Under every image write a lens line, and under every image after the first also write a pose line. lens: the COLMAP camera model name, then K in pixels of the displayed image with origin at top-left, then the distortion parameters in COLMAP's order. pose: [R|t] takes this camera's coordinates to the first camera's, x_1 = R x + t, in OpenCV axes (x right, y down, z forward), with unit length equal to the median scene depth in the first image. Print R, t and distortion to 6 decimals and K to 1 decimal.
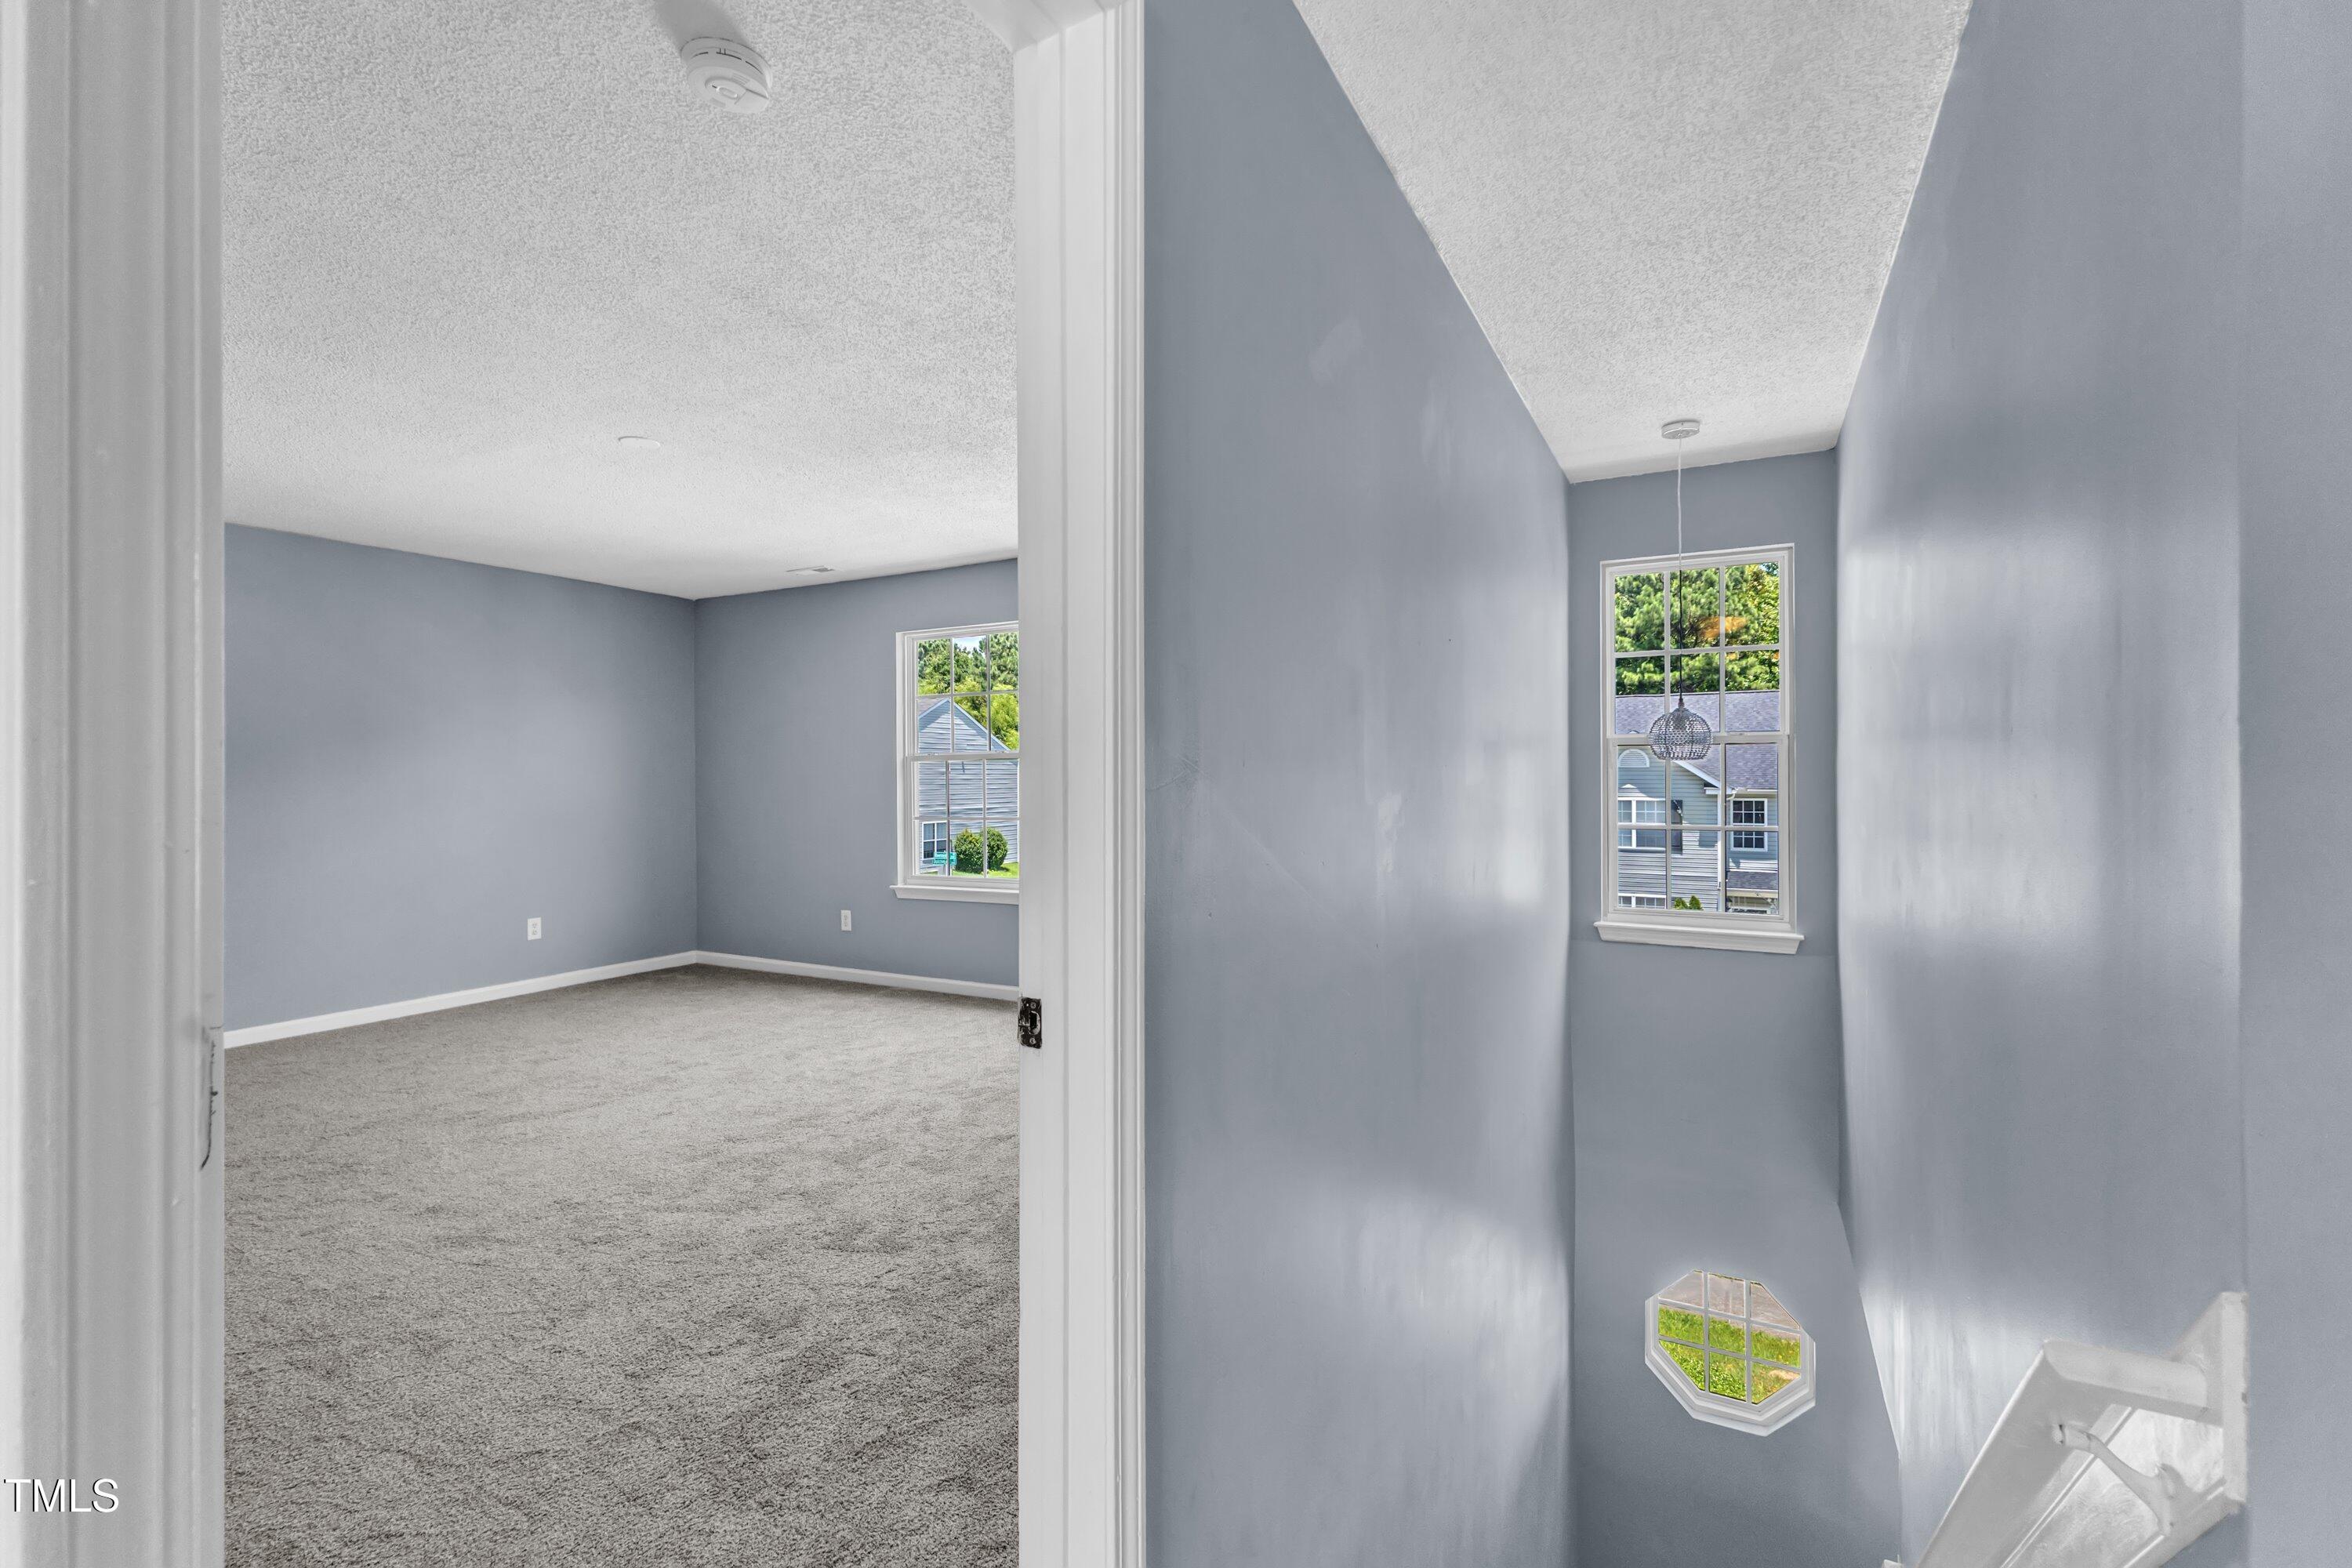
lens RADIAL K [[1035.2, 0, 1172.8], [0, 1035.2, 779.3], [0, 0, 1]] dist [0.010270, -0.000113]
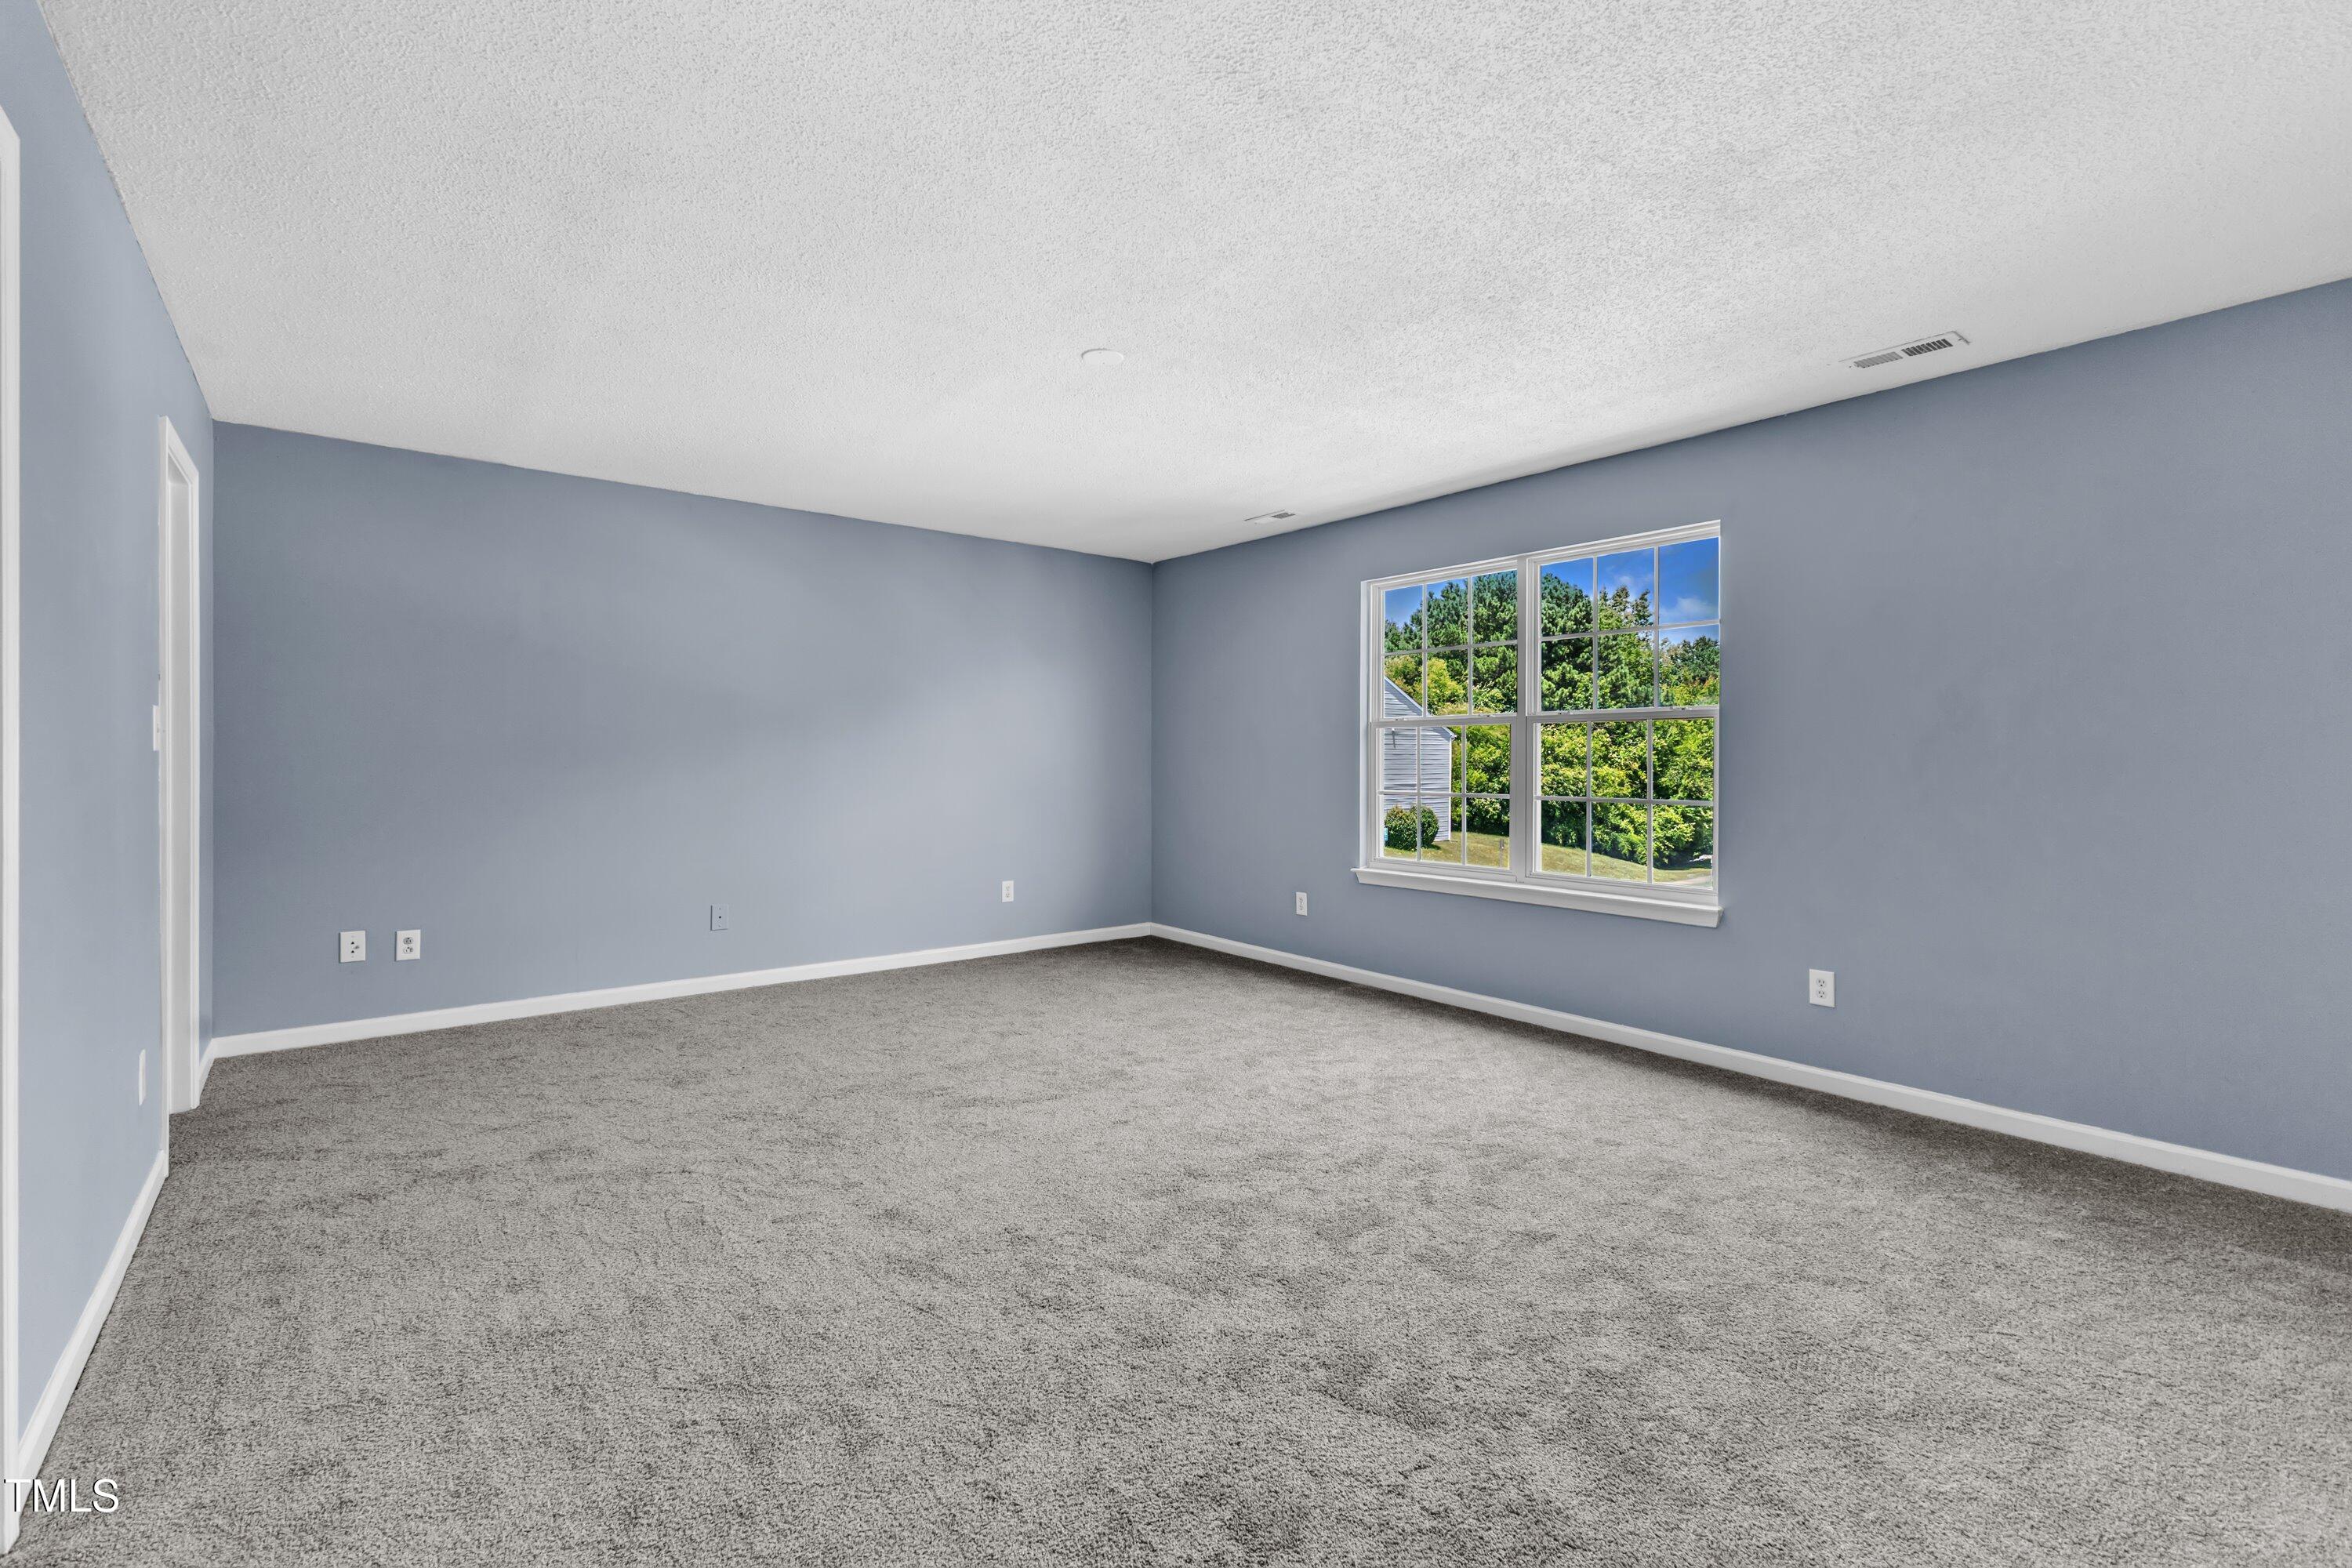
lens RADIAL K [[1035.2, 0, 1172.8], [0, 1035.2, 779.3], [0, 0, 1]] dist [0.010270, -0.000113]
pose [[0.918247, 0.020304, -0.395486, -0.125238], [-0.010910, 0.999603, 0.025987, 0.010933], [0.395857, -0.019548, 0.918104, 0.253160]]
